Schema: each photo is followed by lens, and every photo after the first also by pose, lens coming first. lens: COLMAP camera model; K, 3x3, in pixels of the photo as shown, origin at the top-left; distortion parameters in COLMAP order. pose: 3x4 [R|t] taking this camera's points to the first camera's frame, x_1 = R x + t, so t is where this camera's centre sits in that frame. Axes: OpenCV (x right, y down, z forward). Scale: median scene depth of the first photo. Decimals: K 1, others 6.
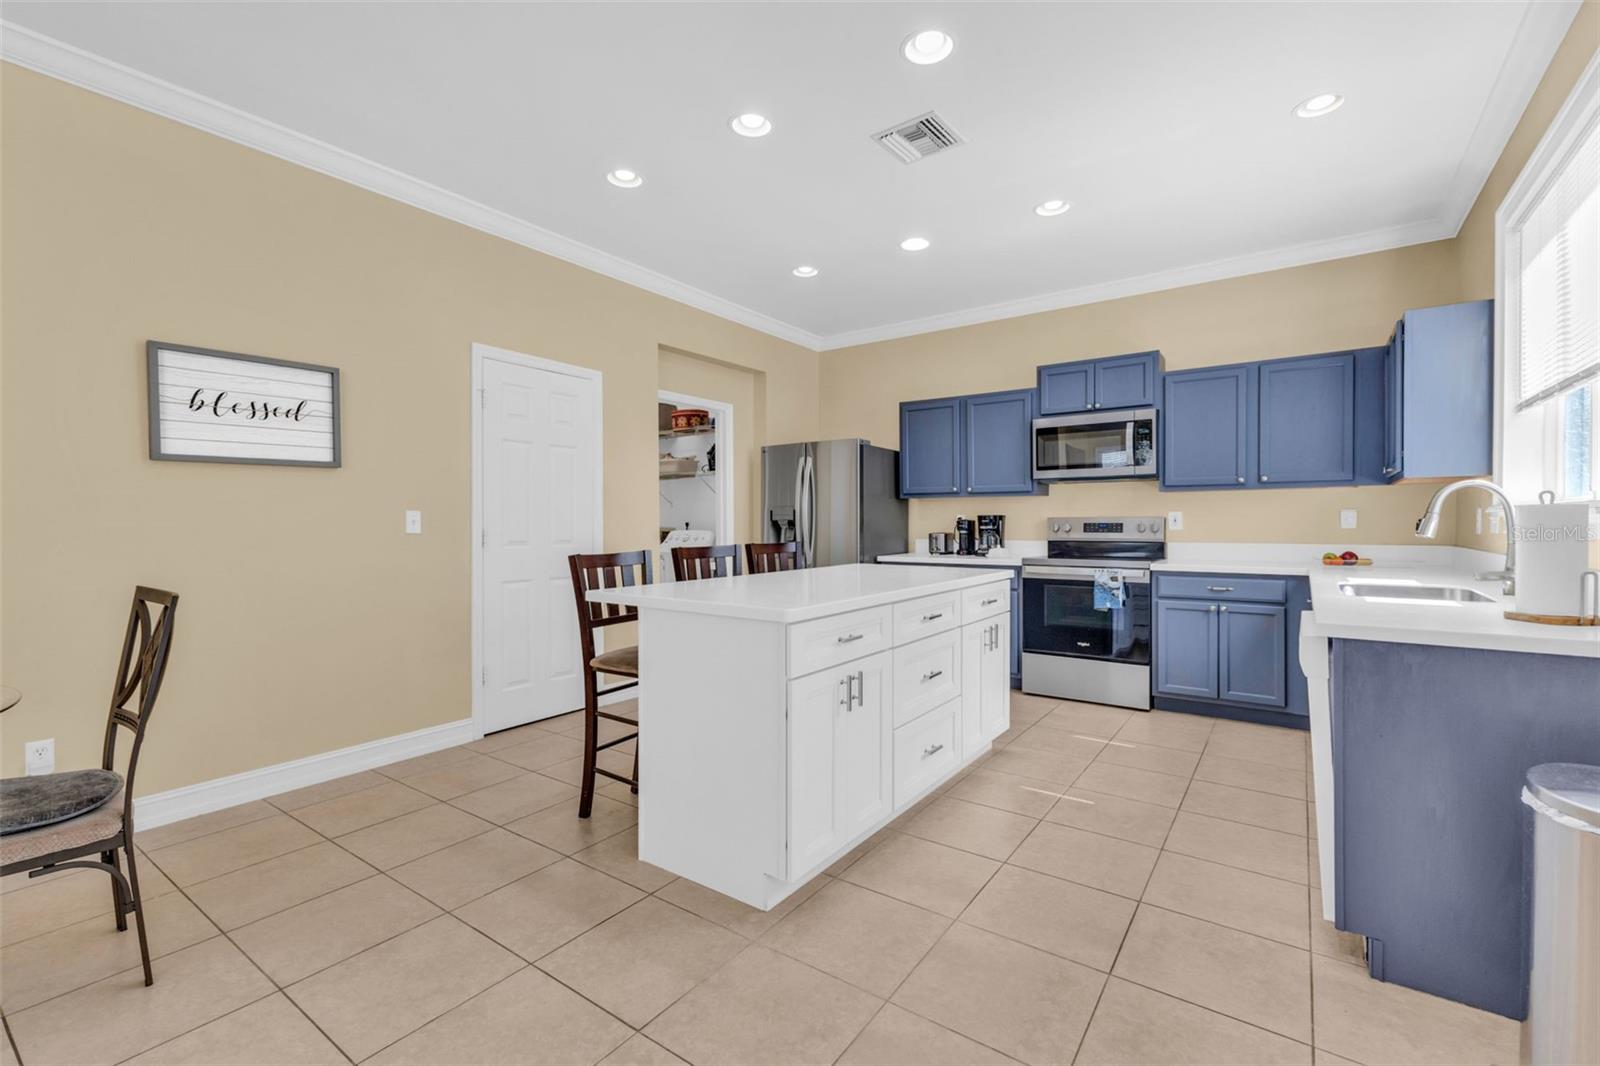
lens RADIAL K [[690.0, 0, 798.9], [0, 690.0, 522.7], [0, 0, 1]] dist [0.006352, 0.000113]
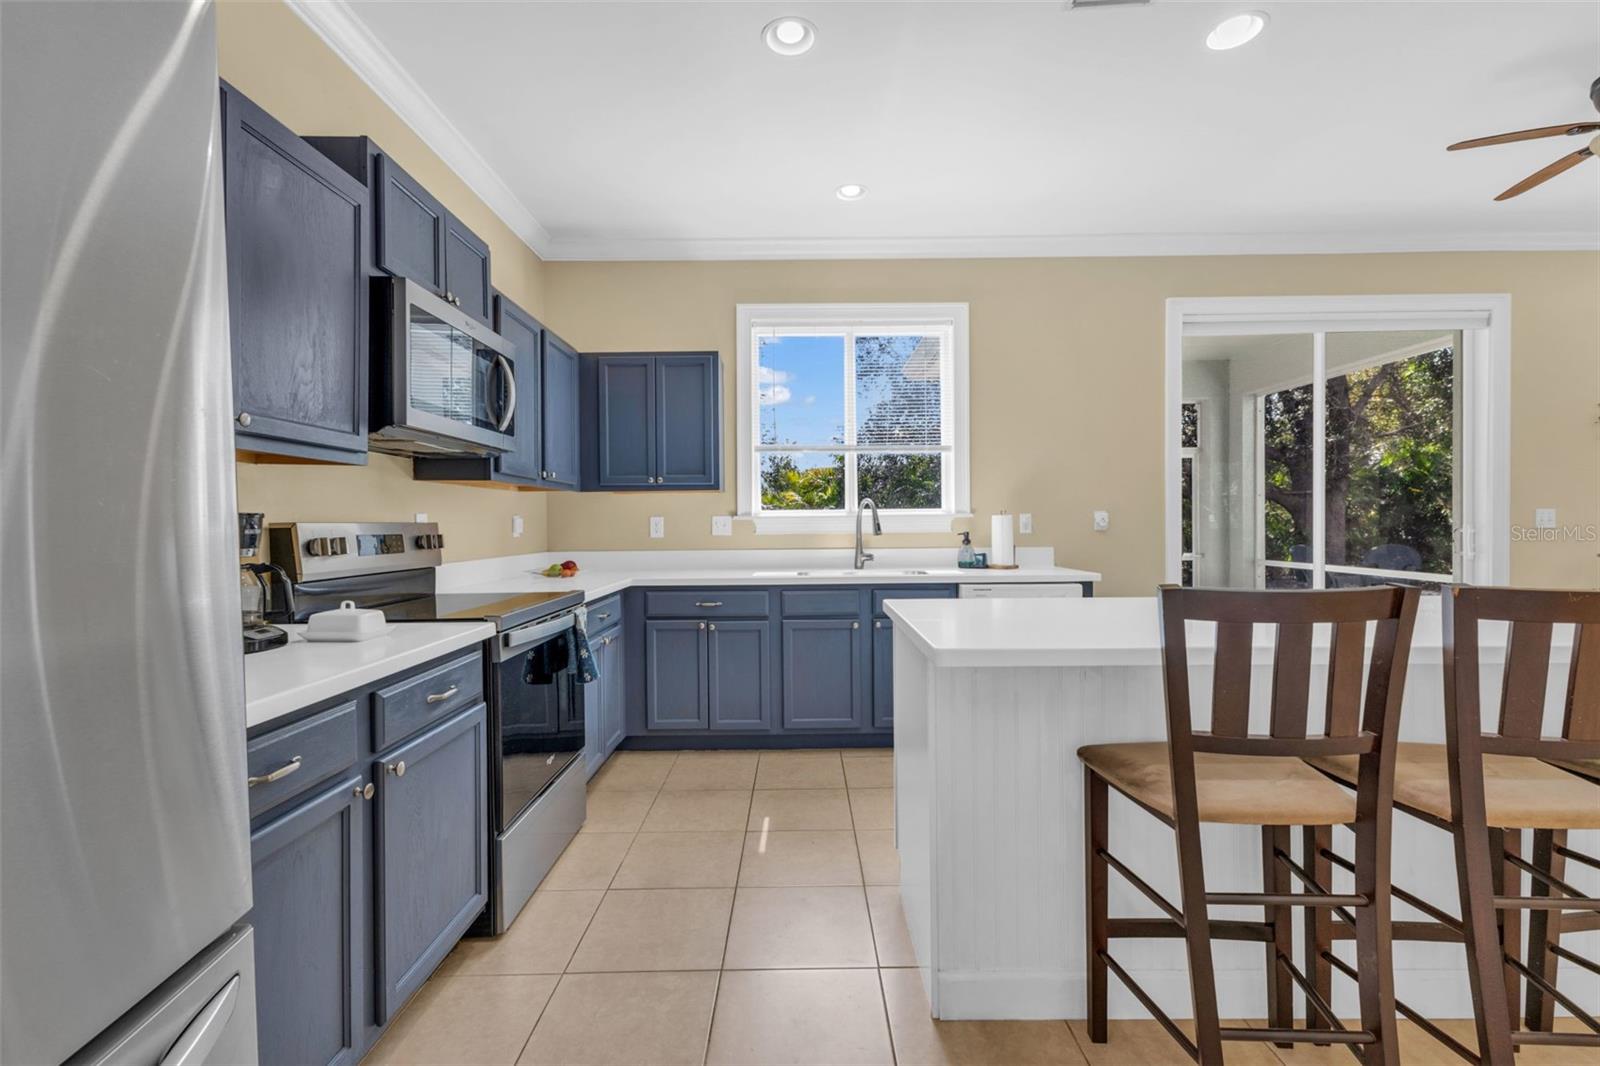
lens RADIAL K [[727.0, 0, 800.0], [0, 727.0, 533.0], [0, 0, 1]] dist [0.002138, 0.000300]
pose [[-0.591231, -0.000119, 0.806502, -0.172343], [0.014155, 0.999844, 0.010524, -0.000767], [-0.806378, 0.017639, -0.591137, 1.255918]]
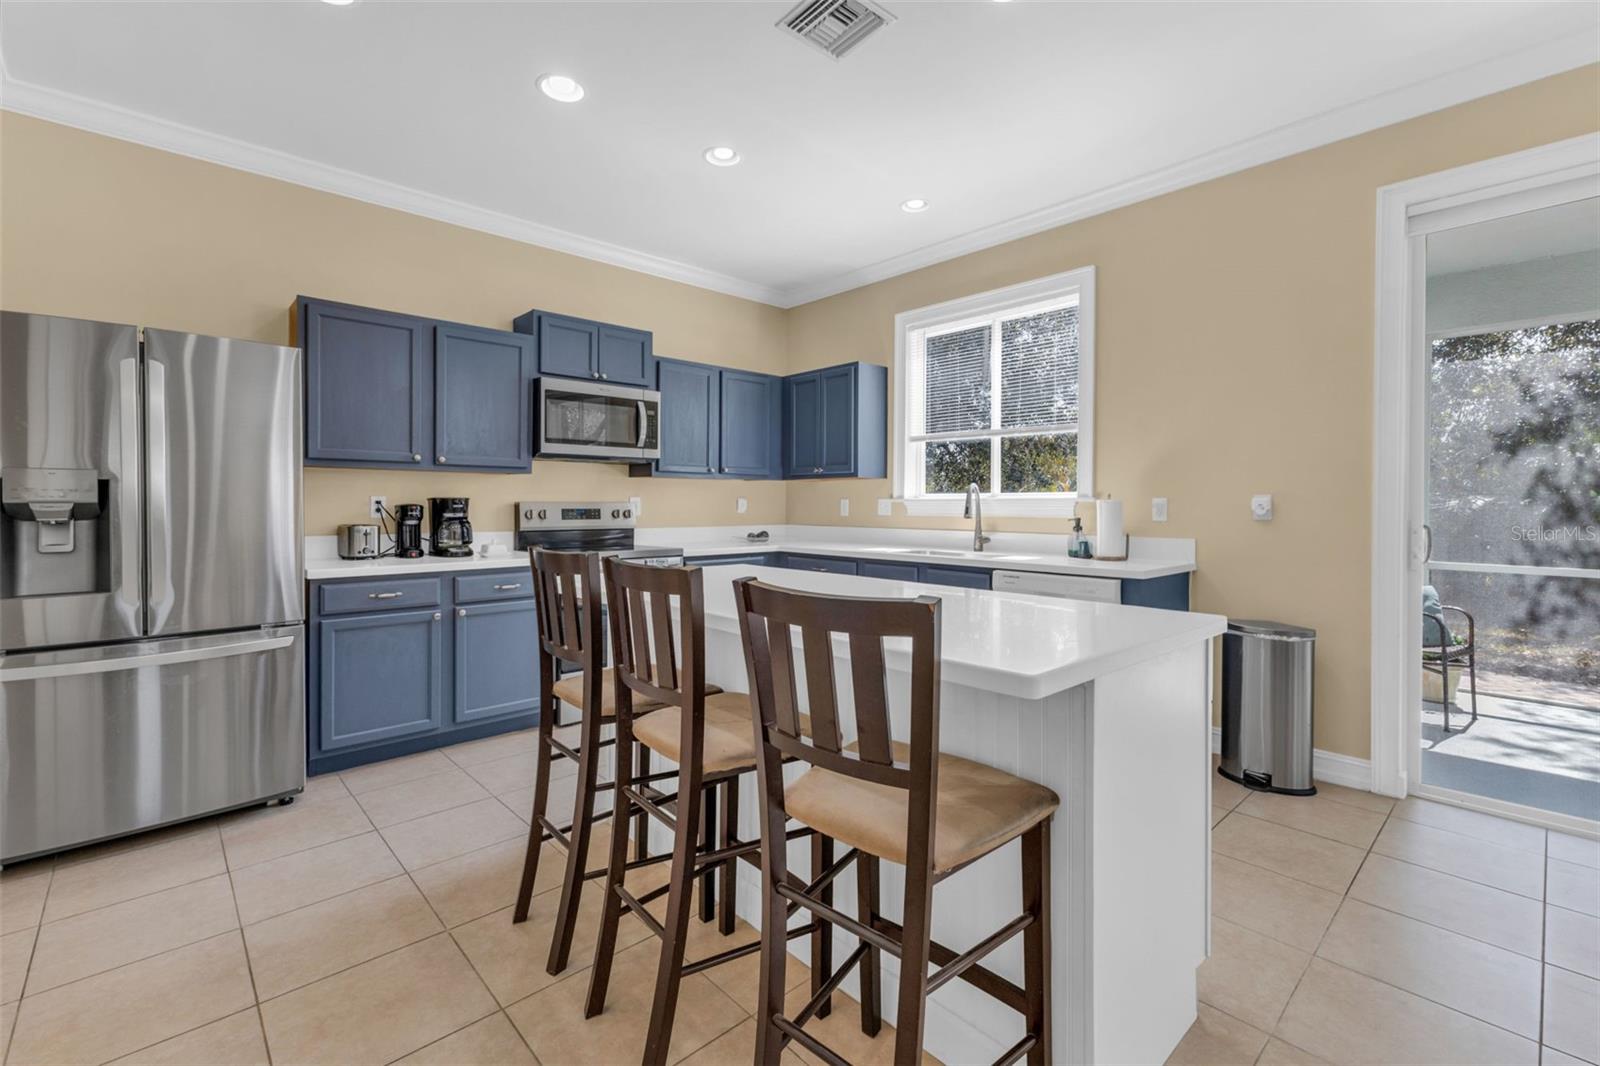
lens RADIAL K [[706.9, 0, 797.2], [0, 706.9, 511.9], [0, 0, 1]] dist [0.001425, 0.000128]
pose [[0.205536, -0.005585, 0.978634, -0.448768], [-0.000130, 0.999984, 0.005734, -0.000763], [-0.978650, -0.001306, 0.205532, 0.635923]]
